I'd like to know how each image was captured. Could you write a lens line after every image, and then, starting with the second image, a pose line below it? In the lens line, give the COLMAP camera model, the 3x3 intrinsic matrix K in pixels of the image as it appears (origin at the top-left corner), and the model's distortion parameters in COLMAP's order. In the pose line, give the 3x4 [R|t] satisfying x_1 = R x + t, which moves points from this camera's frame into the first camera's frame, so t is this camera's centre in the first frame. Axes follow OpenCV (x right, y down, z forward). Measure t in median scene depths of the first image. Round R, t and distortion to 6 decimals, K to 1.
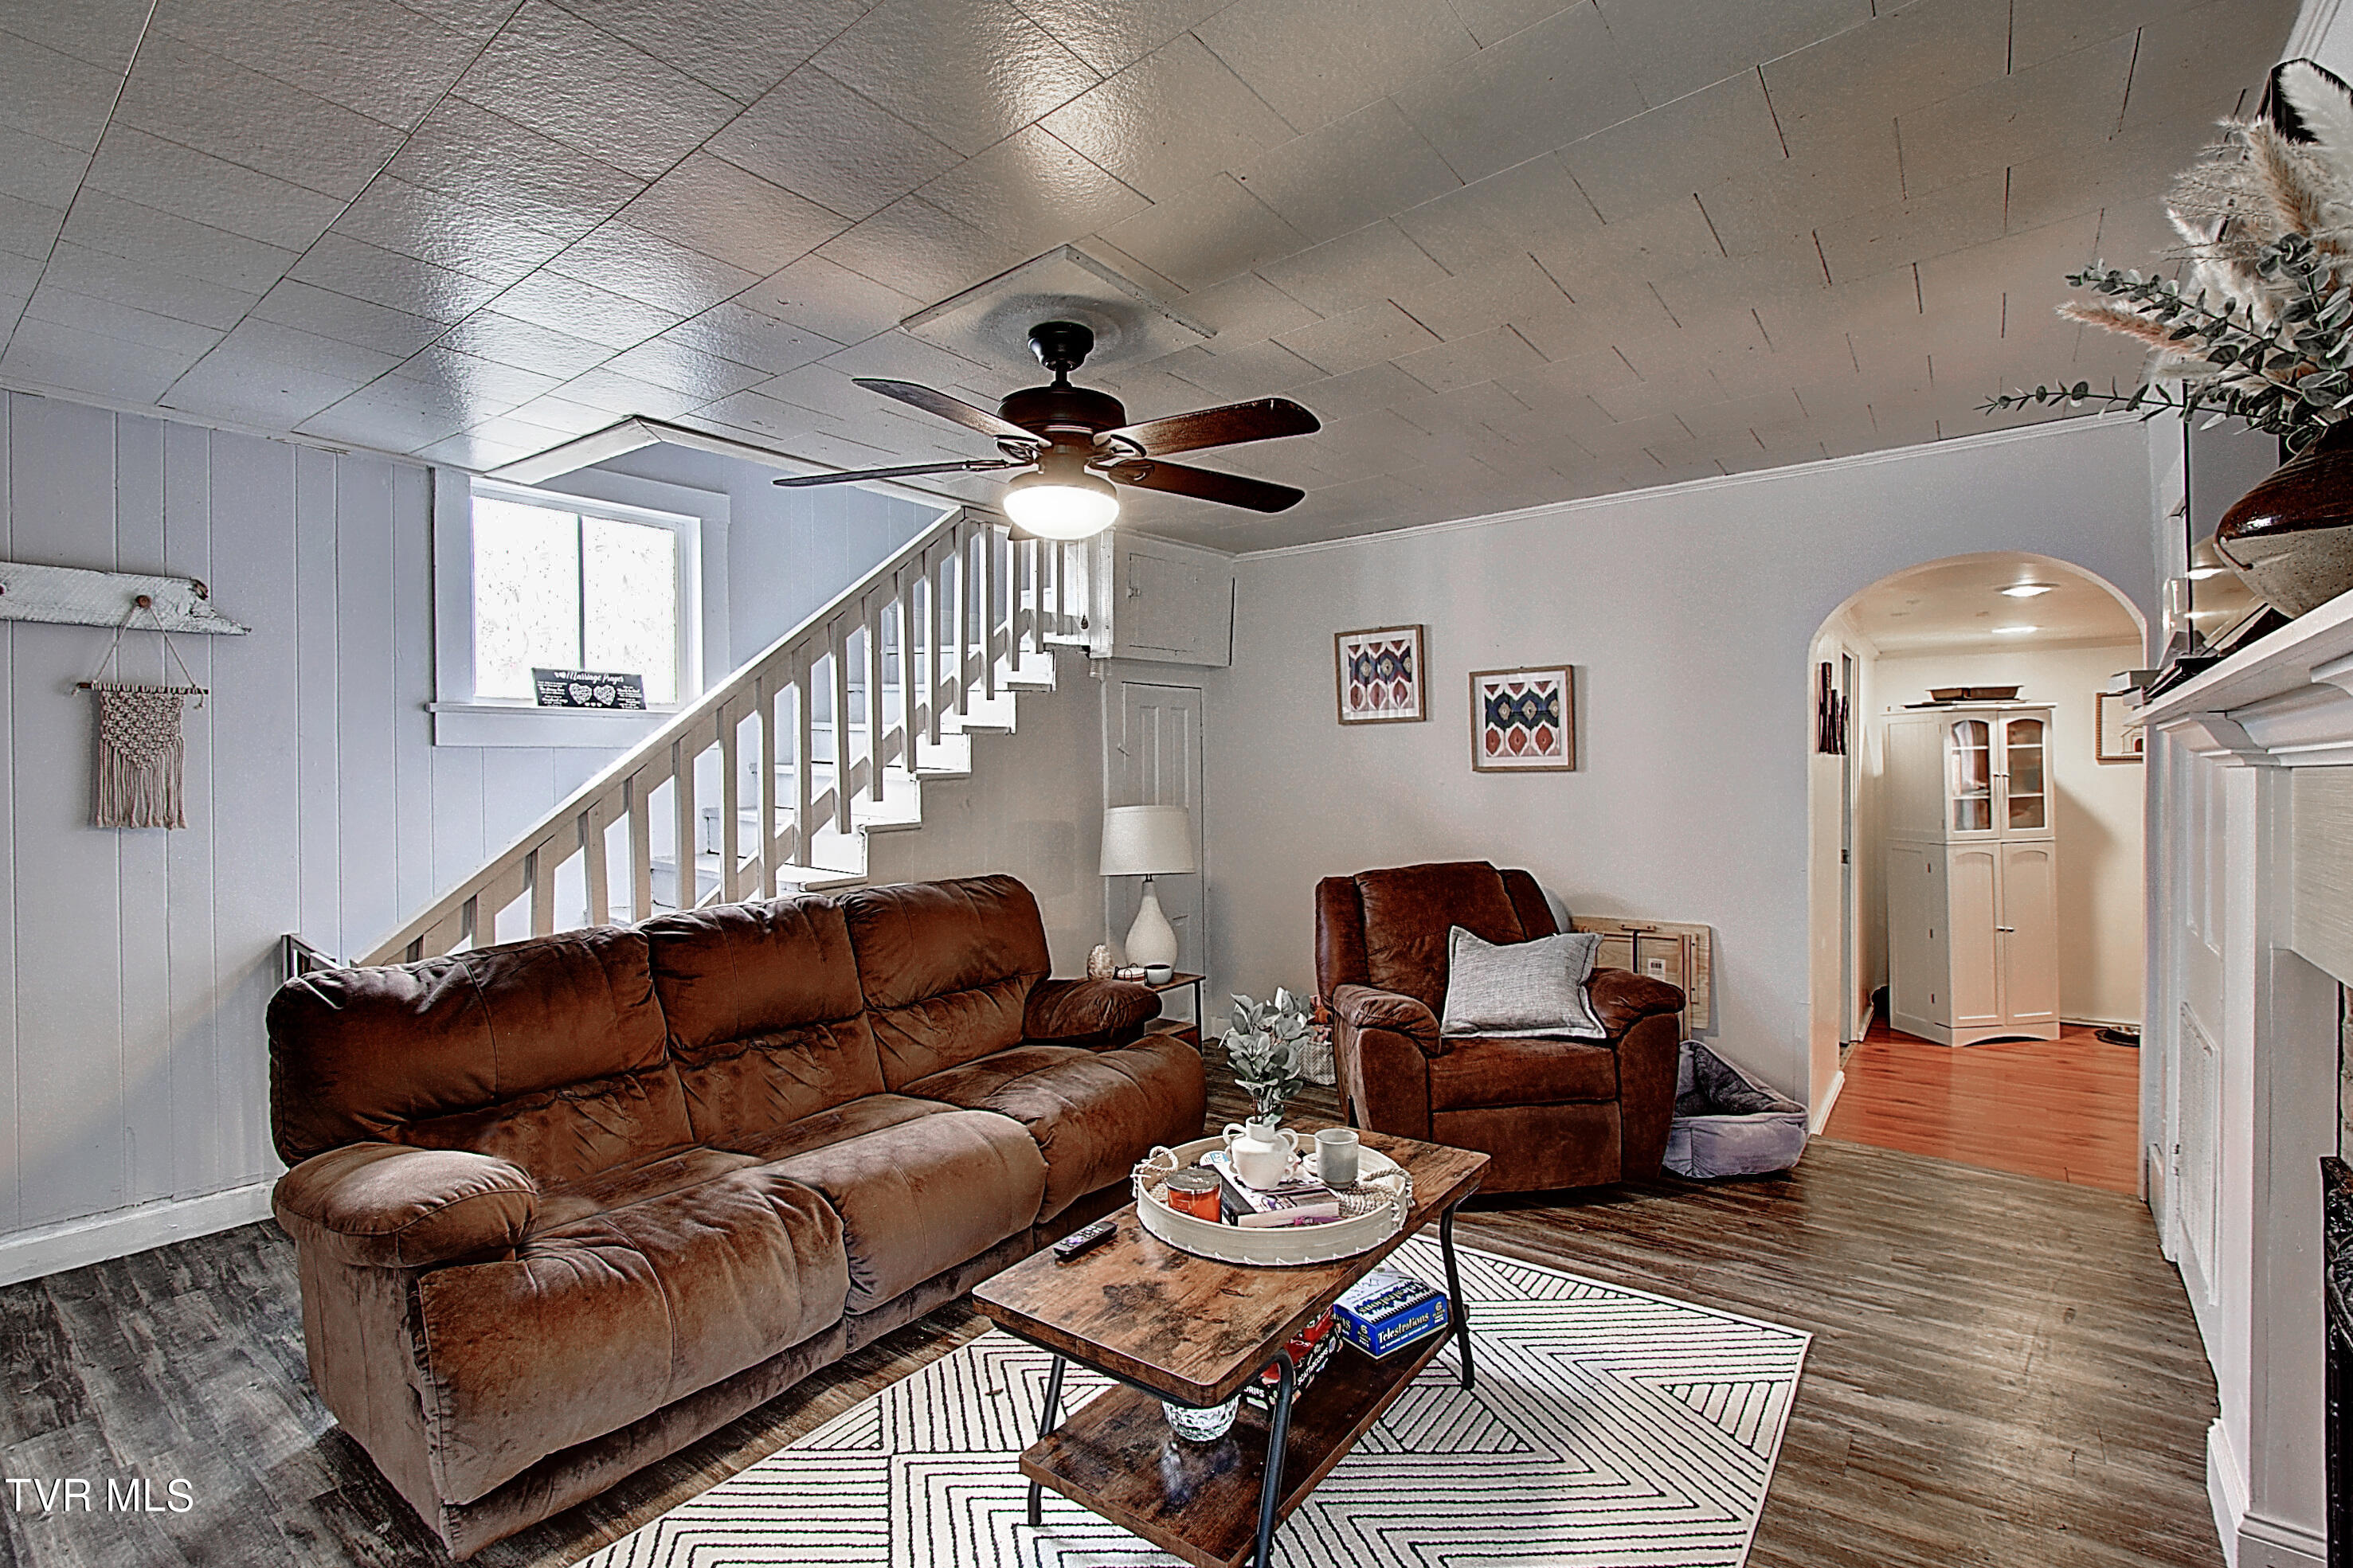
lens RADIAL K [[1063.9, 0, 1162.8], [0, 1063.9, 769.8], [0, 0, 1]] dist [0.002362, -0.008323]
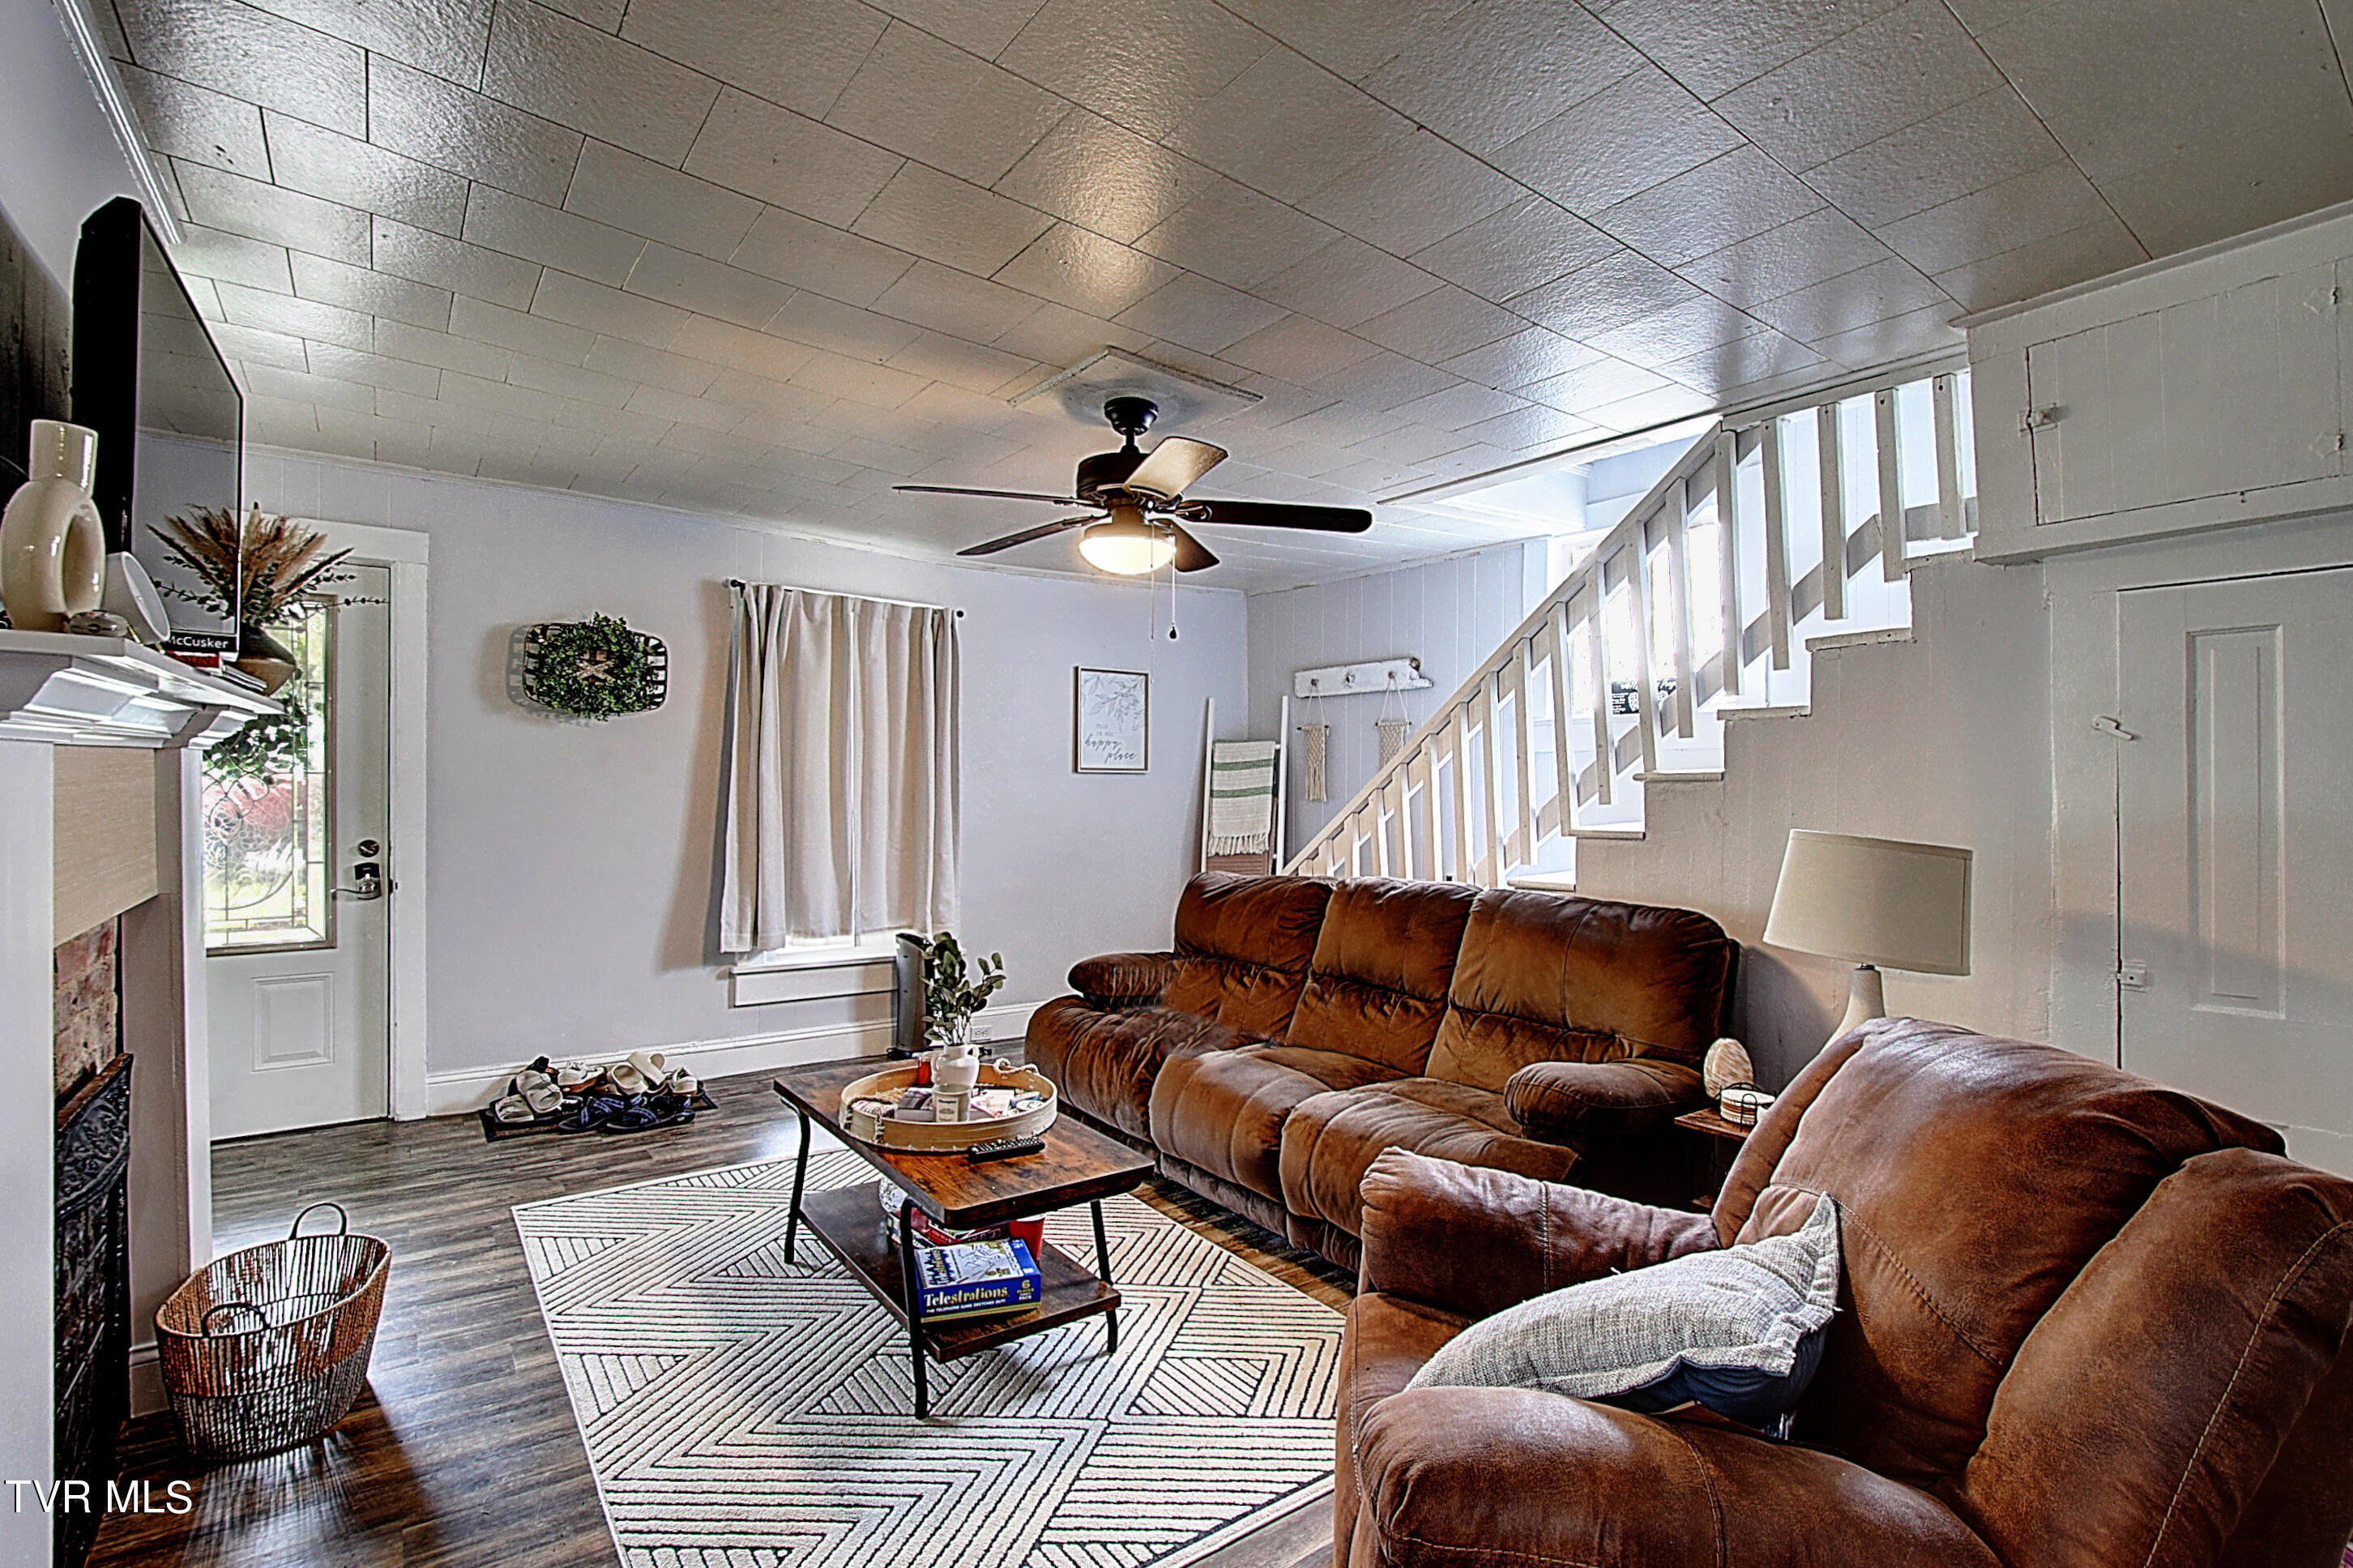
lens RADIAL K [[1064.1, 0, 1162.8], [0, 1064.1, 769.8], [0, 0, 1]] dist [0.002362, -0.008323]
pose [[-0.270519, -0.003083, -0.962710, 1.068671], [-0.009891, 0.999951, -0.000423, 0.007056], [0.962664, 0.009408, -0.270536, 1.369268]]
